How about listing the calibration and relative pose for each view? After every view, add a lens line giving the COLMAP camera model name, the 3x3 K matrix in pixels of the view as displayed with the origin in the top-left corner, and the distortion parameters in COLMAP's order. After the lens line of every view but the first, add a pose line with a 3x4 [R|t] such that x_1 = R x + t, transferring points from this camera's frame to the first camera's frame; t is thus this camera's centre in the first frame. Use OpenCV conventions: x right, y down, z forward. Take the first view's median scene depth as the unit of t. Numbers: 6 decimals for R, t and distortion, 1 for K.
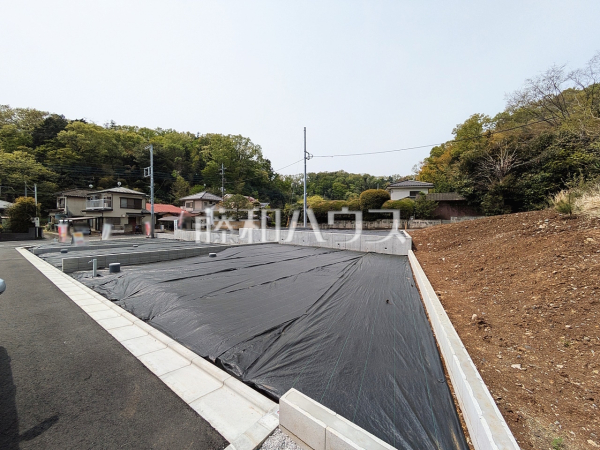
lens RADIAL K [[237.0, 0, 296.3], [0, 237.0, 227.5], [0, 0, 1]] dist [-0.001076, 0.002254]
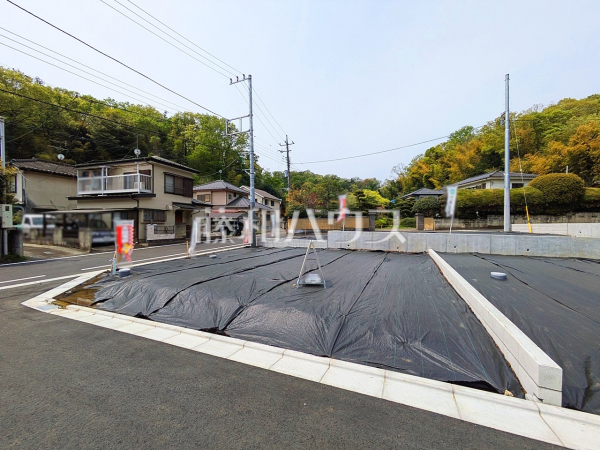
lens RADIAL K [[237.0, 0, 296.5], [0, 237.0, 226.7], [0, 0, 1]] dist [-0.001076, 0.002254]
pose [[0.971176, -0.010406, 0.238137, -0.557749], [0.013326, 0.999854, -0.010654, 0.003433], [-0.237991, 0.013521, 0.971173, 0.395662]]
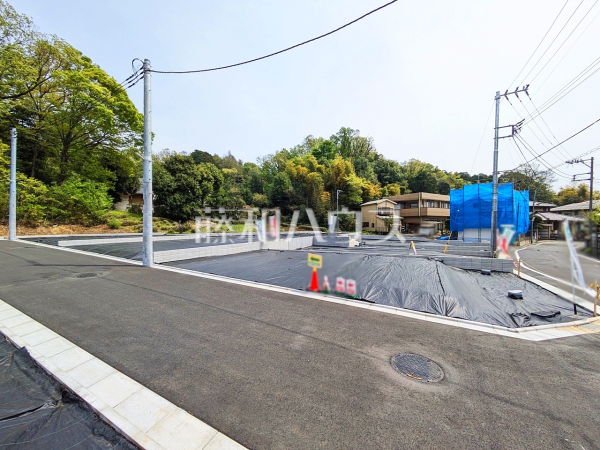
lens RADIAL K [[237.0, 0, 298.6], [0, 237.0, 226.9], [0, 0, 1]] dist [-0.001076, 0.002254]
pose [[-0.983167, -0.008031, -0.182530, -0.625970], [-0.013255, 0.999536, 0.027416, -0.008966], [0.182226, 0.029374, -0.982818, 0.592757]]
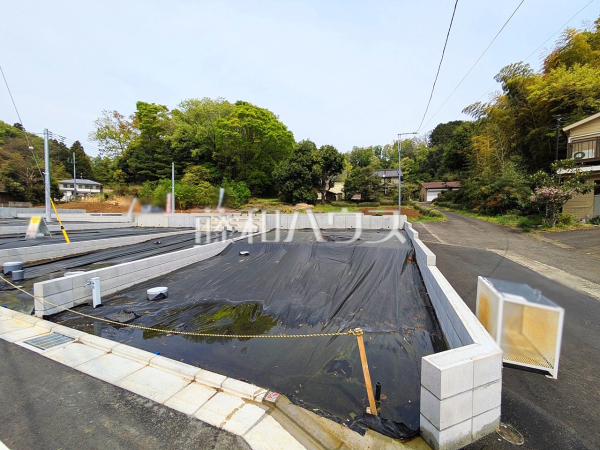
lens RADIAL K [[237.0, 0, 297.4], [0, 237.0, 225.2], [0, 0, 1]] dist [-0.001076, 0.002254]
pose [[-0.511225, -0.053139, 0.857803, -1.410944], [0.013418, 0.997472, 0.069788, 0.024317], [-0.859342, 0.047187, -0.509220, 0.032646]]
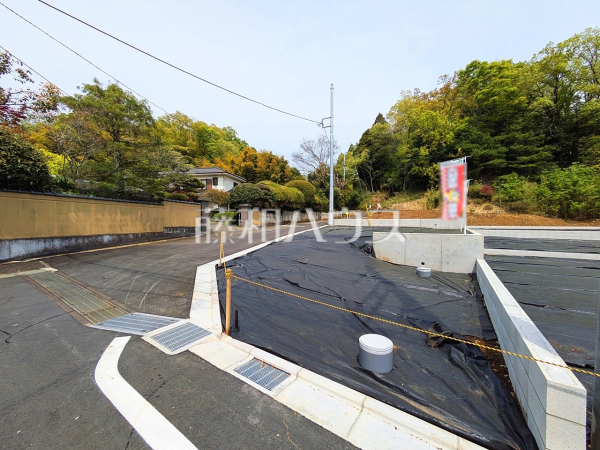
lens RADIAL K [[237.0, 0, 299.4], [0, 237.0, 225.4], [0, 0, 1]] dist [-0.001076, 0.002254]
pose [[-0.091650, -0.032148, 0.995272, -0.560502], [0.022990, 0.999144, 0.034390, -0.008951], [-0.995526, 0.026033, -0.090832, 0.935948]]
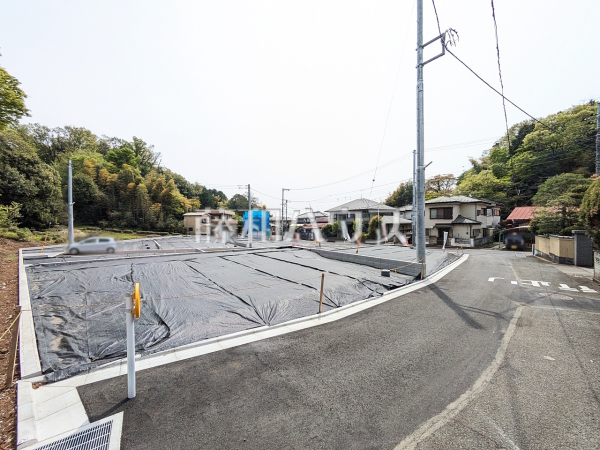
lens RADIAL K [[237.0, 0, 299.6], [0, 237.0, 226.1], [0, 0, 1]] dist [-0.001076, 0.002254]
pose [[-0.300828, -0.003809, -0.953671, 0.339231], [-0.021474, 0.999766, 0.002781, -0.042589], [0.953437, 0.021316, -0.300839, 0.749660]]
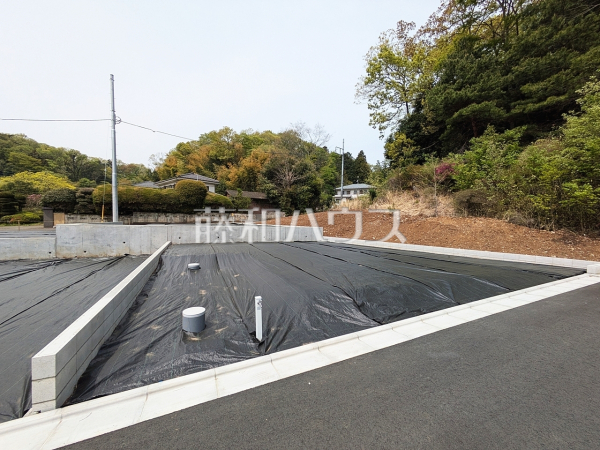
lens RADIAL K [[237.0, 0, 298.9], [0, 237.0, 227.0], [0, 0, 1]] dist [-0.001076, 0.002254]
pose [[0.463102, -0.037311, 0.885519, -0.266205], [0.013648, 0.999295, 0.034968, -0.003606], [-0.886200, -0.004108, 0.463285, 0.164693]]
